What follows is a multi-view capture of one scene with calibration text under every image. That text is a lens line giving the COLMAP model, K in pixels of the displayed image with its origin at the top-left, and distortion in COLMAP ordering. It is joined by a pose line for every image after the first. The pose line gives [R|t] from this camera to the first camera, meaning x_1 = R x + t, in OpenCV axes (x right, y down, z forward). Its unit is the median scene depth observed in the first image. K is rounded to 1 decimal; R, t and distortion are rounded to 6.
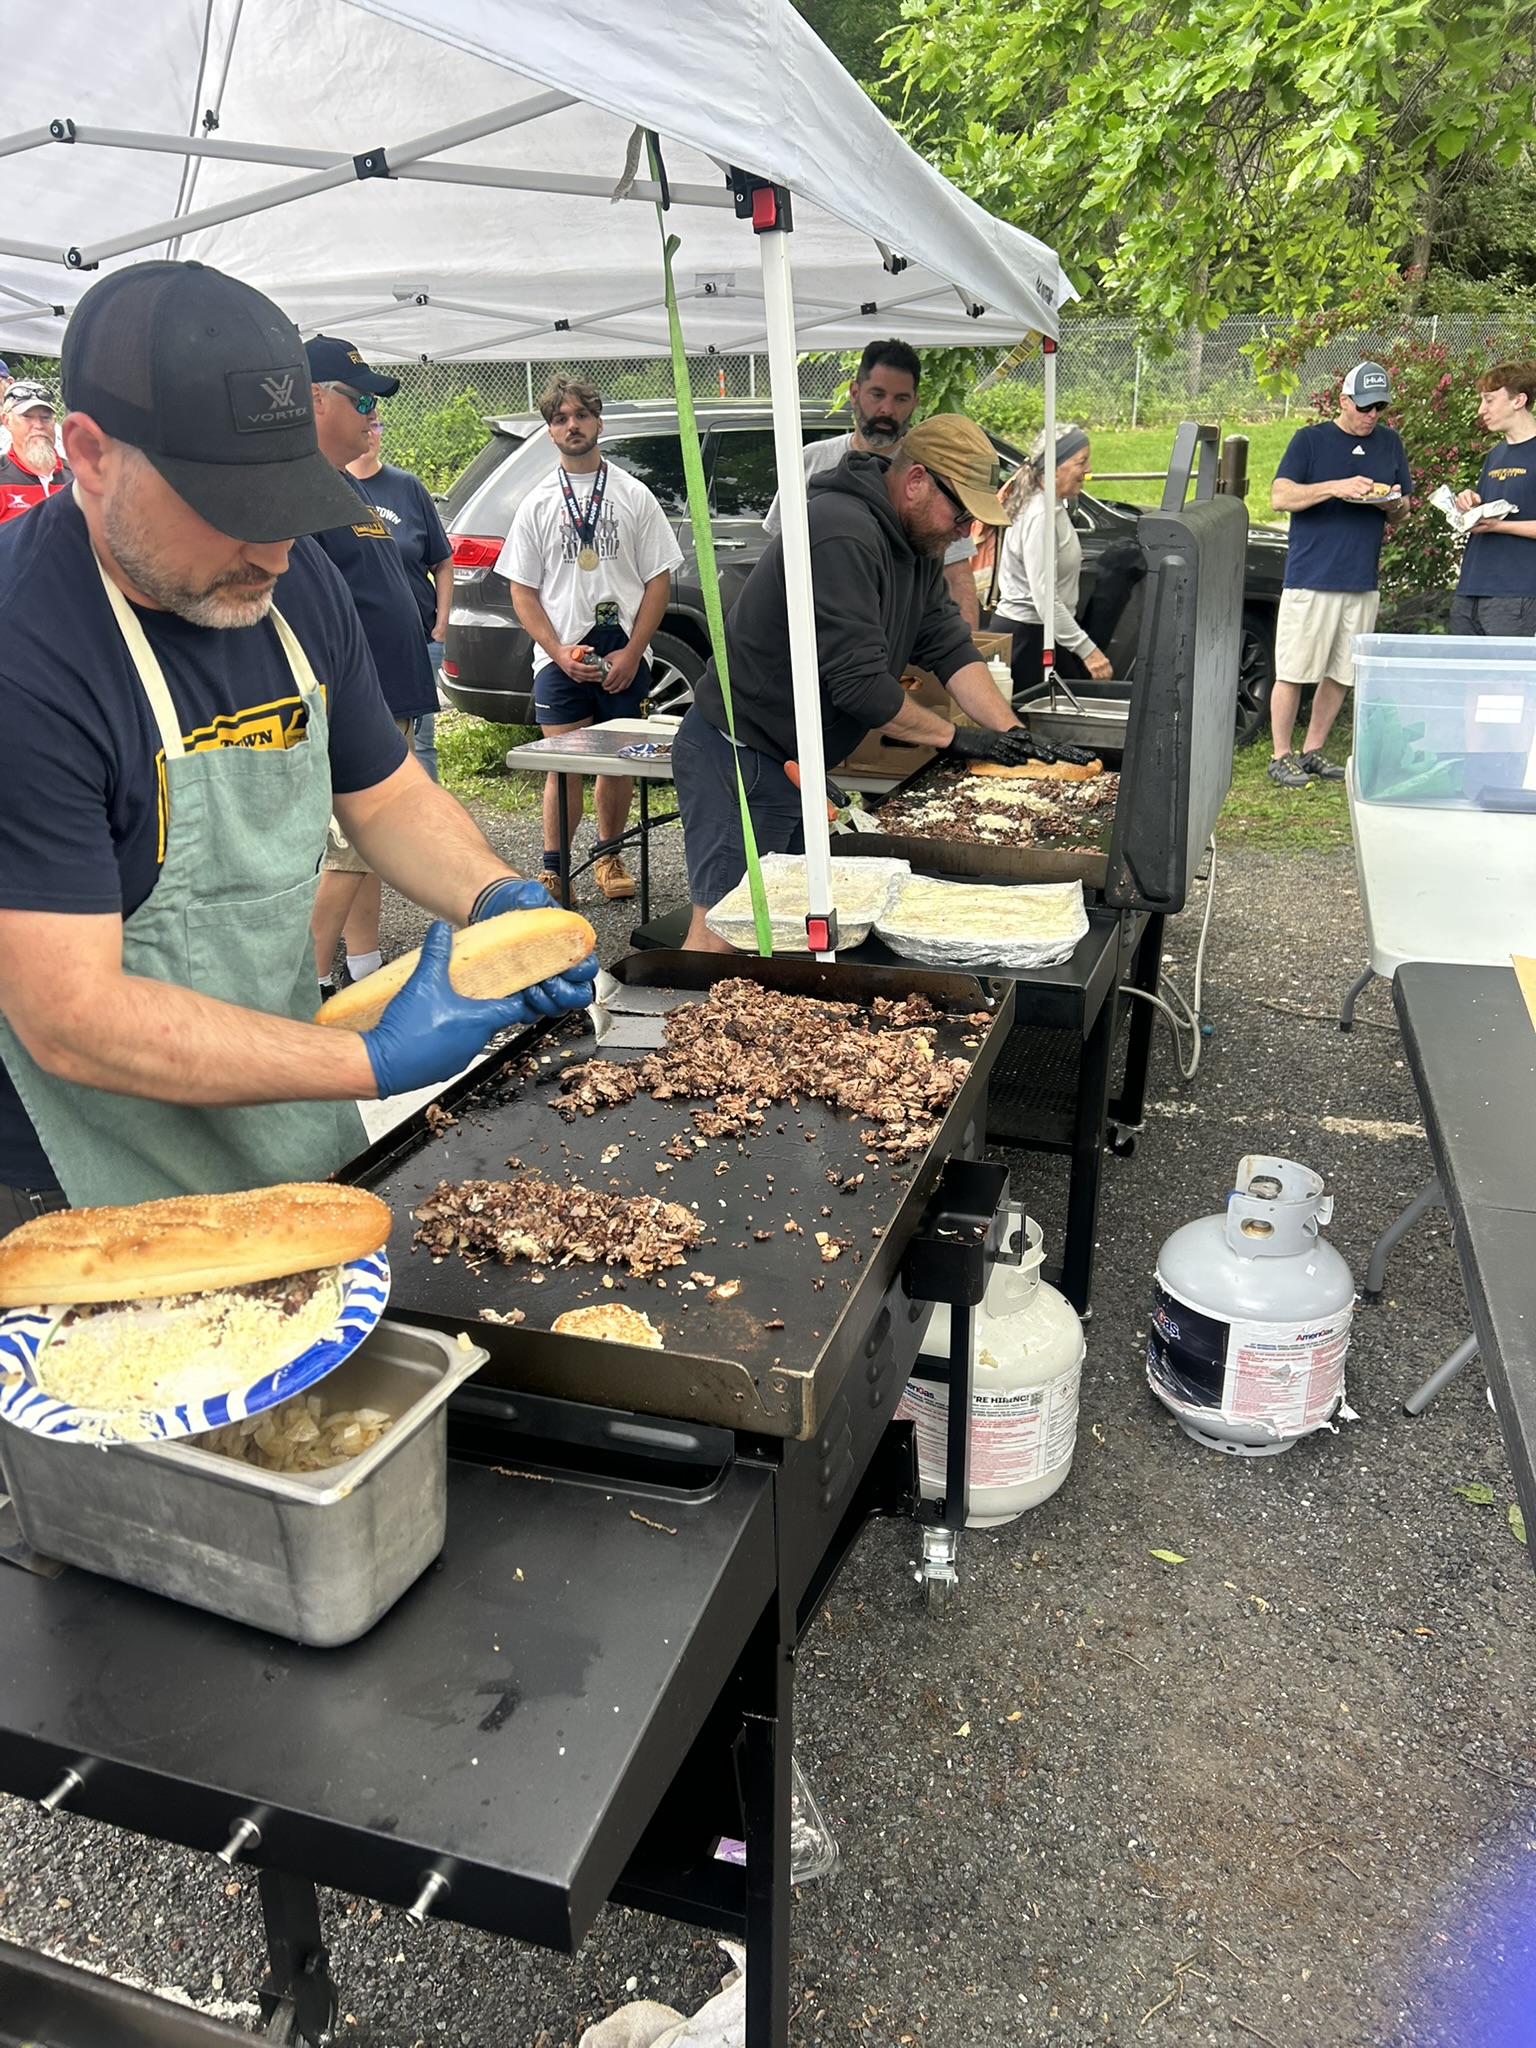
lens RADIAL K [[1614.5, 0, 759.5], [0, 1614.5, 1015.2], [0, 0, 1]] dist [-0.004768, 0.001154]
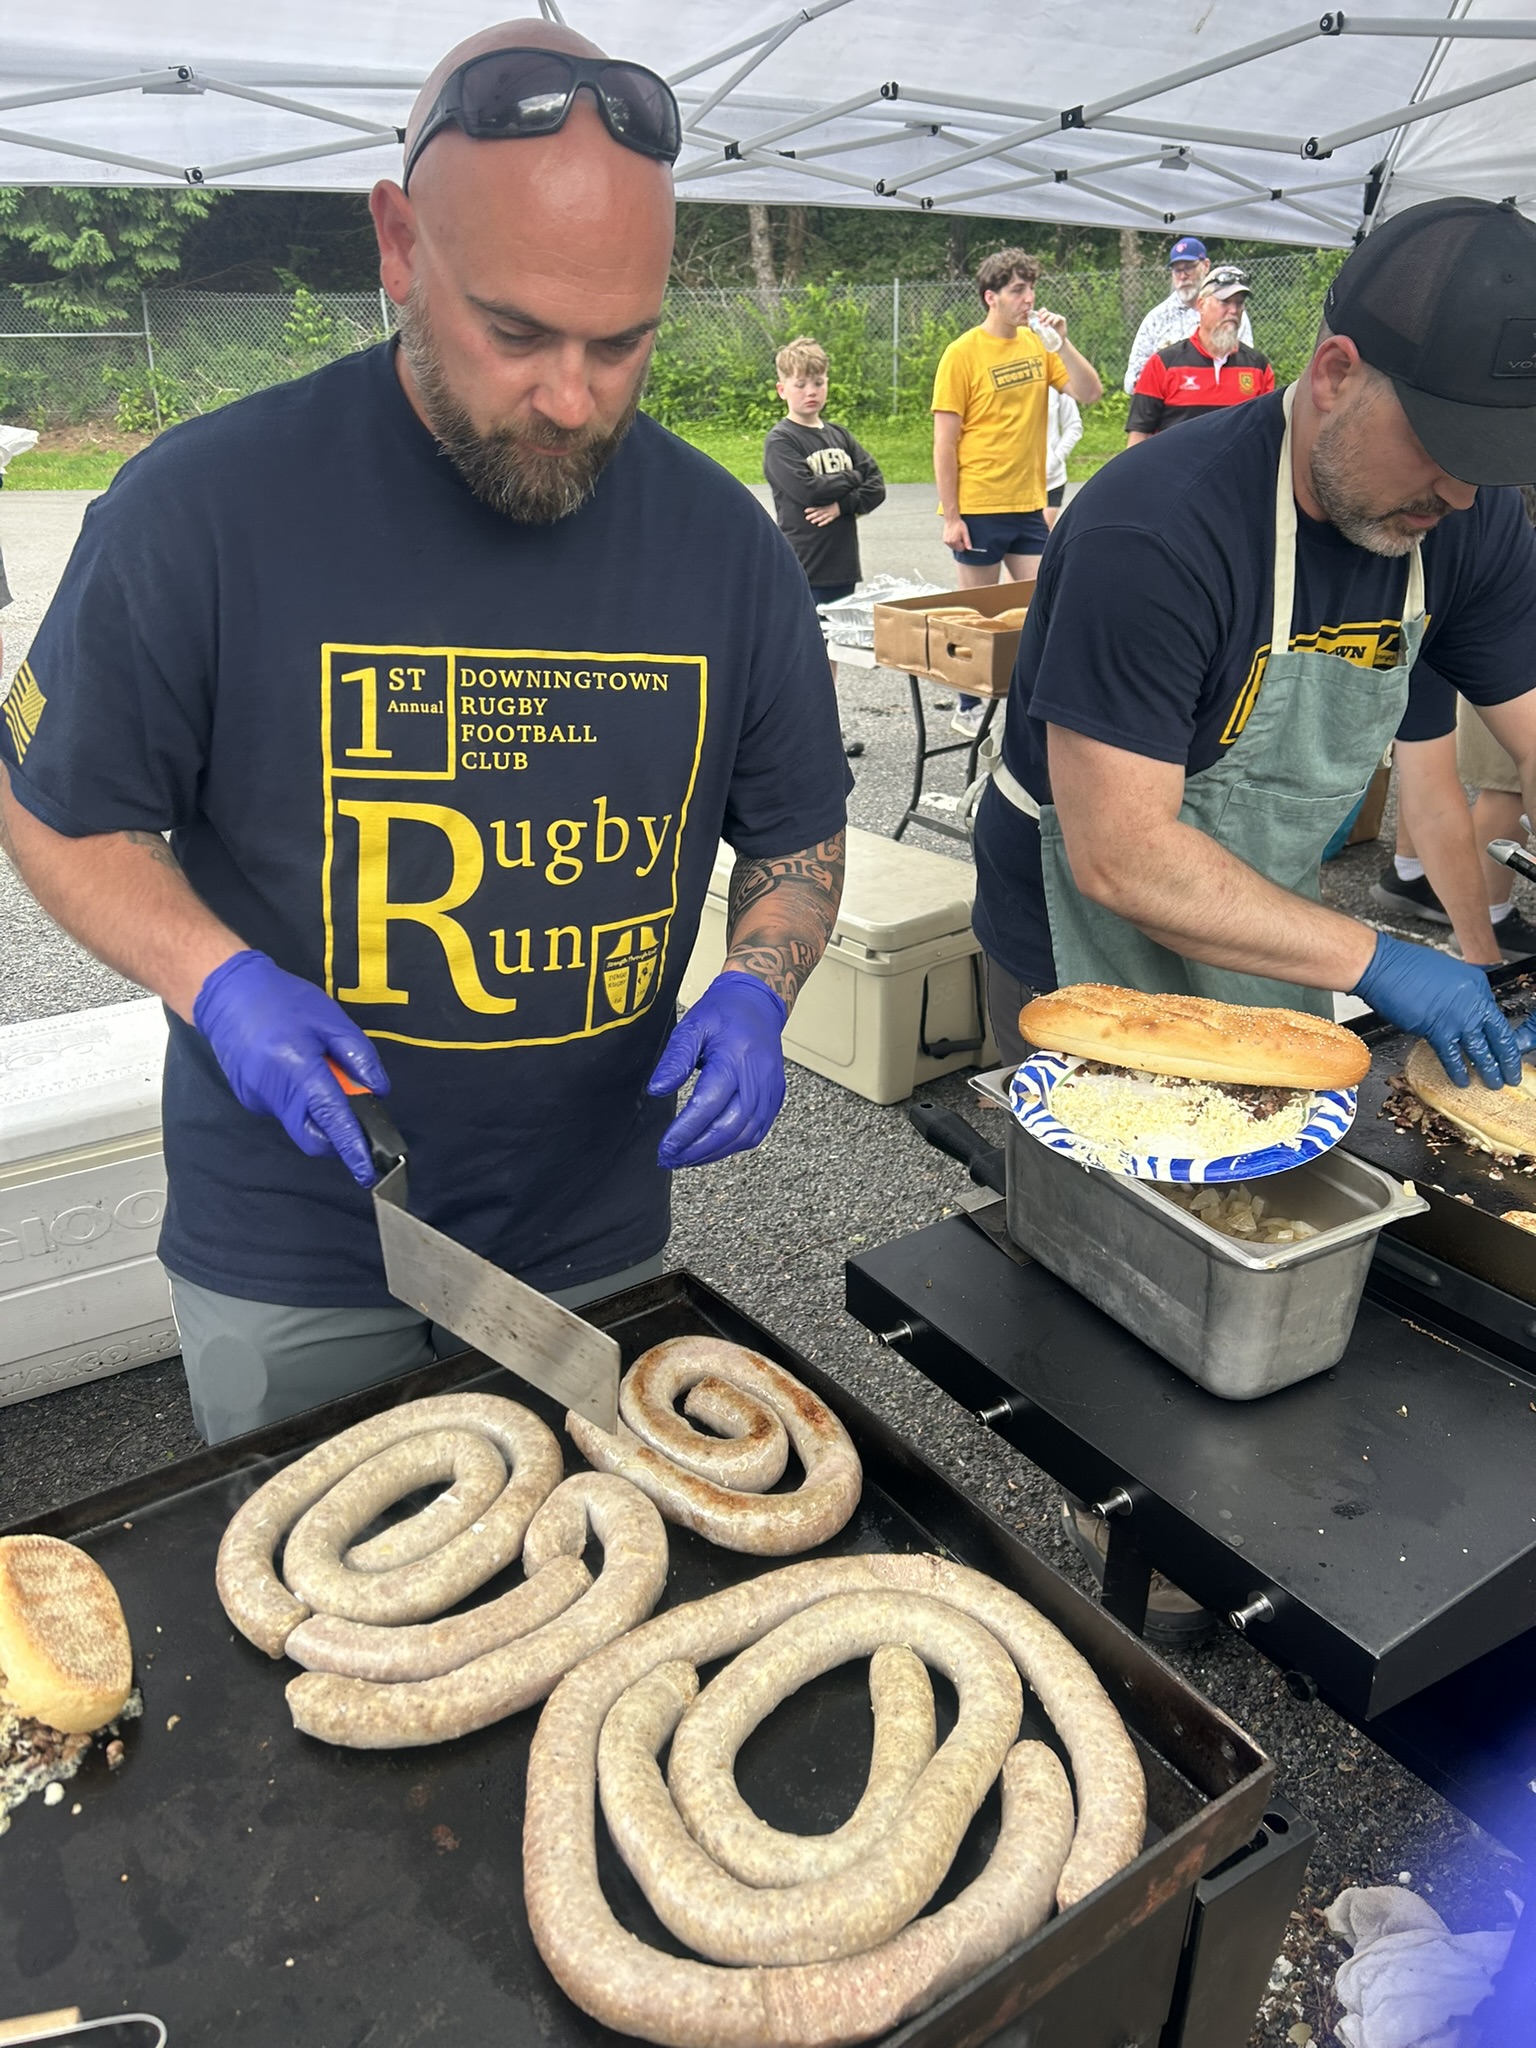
lens RADIAL K [[1563.0, 0, 768.0], [0, 1563.0, 1024.0], [0, 0, 1]] dist [0.035897, -0.036295]
pose [[0.795203, 0.252808, -0.551127, 0.026556], [-0.210949, 0.967501, 0.139433, 0.038370], [0.568466, 0.005382, 0.822689, -0.105918]]
